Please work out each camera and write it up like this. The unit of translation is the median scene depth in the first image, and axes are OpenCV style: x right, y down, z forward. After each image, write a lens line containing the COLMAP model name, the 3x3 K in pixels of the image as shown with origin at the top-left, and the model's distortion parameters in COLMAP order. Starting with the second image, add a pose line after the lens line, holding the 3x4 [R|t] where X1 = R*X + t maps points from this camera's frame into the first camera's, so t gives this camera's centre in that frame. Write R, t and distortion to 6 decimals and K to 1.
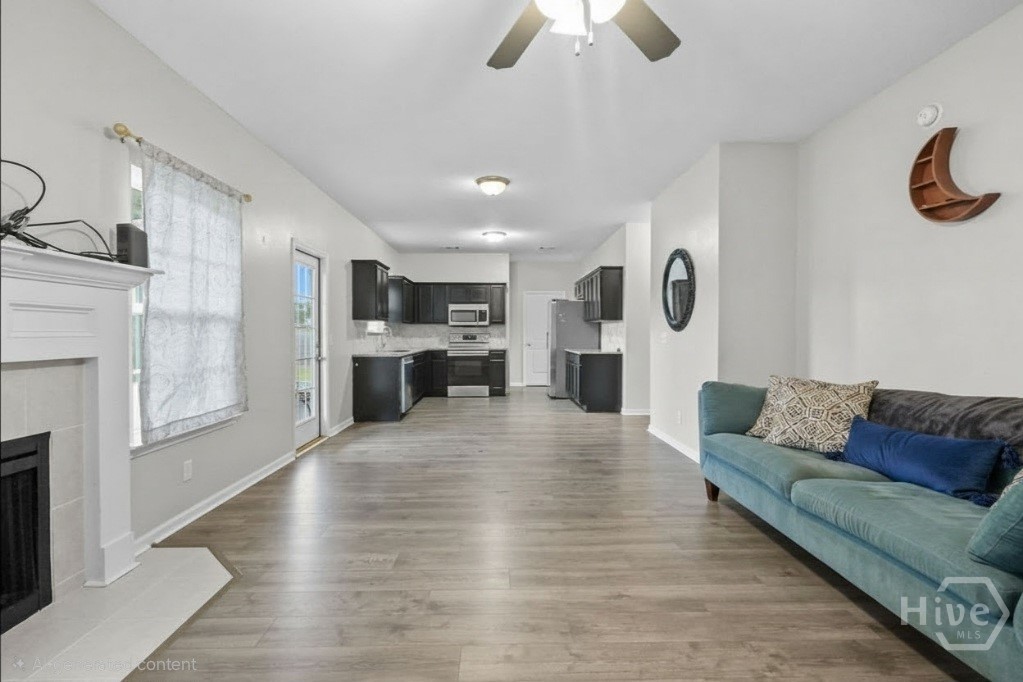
lens RADIAL K [[471.8, 0, 507.9], [0, 471.8, 340.0], [0, 0, 1]] dist [-0.002068, 0.000429]
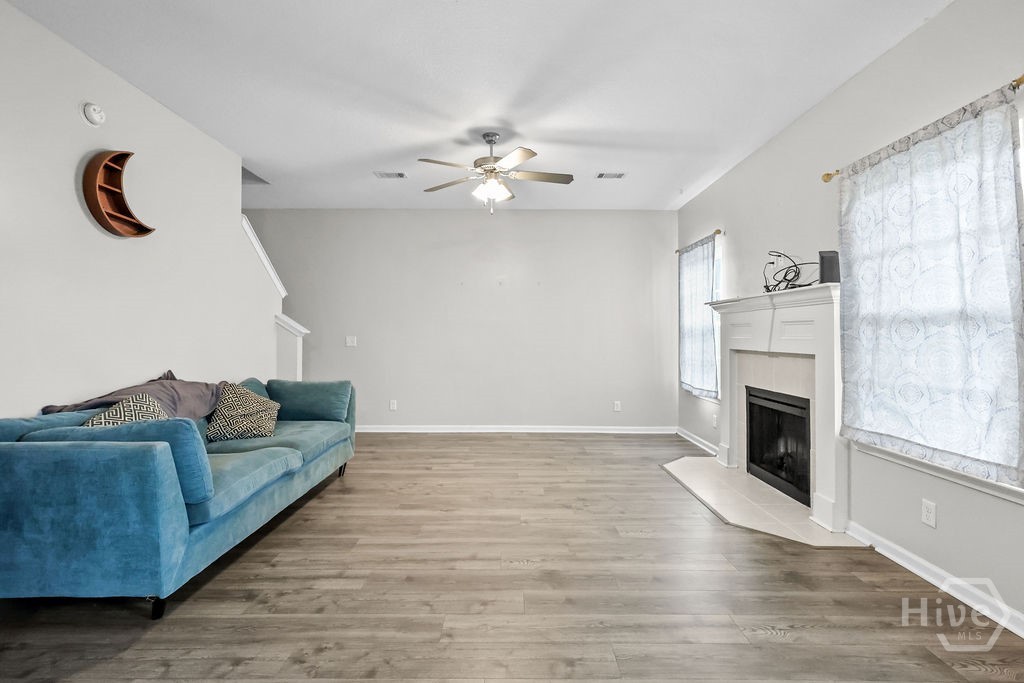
lens RADIAL K [[472.2, 0, 520.1], [0, 472.2, 334.3], [0, 0, 1]] dist [-0.002068, 0.000429]
pose [[-0.999994, -0.002933, 0.001581, 0.002518], [-0.002911, 0.999899, 0.013877, -0.027102], [-0.001622, 0.013872, -0.999902, 1.579587]]
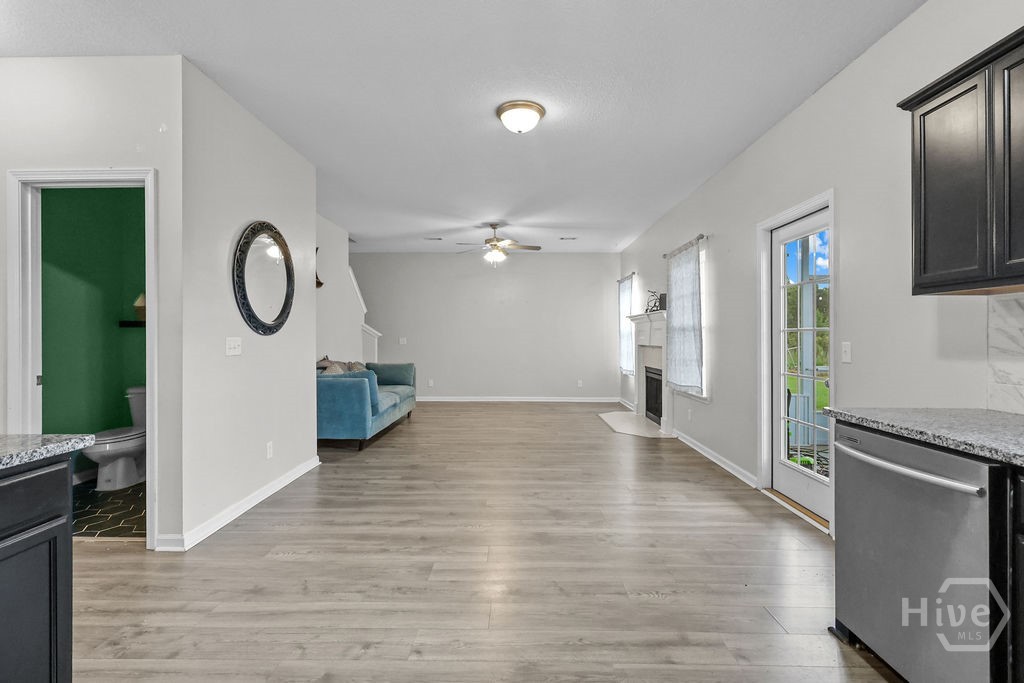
lens RADIAL K [[472.2, 0, 508.8], [0, 472.2, 336.7], [0, 0, 1]] dist [-0.002068, 0.000429]
pose [[-0.999293, -0.000392, 0.037584, -0.059603], [0.000167, 0.999890, 0.014852, -0.038445], [-0.037586, 0.014848, -0.999183, 2.447077]]
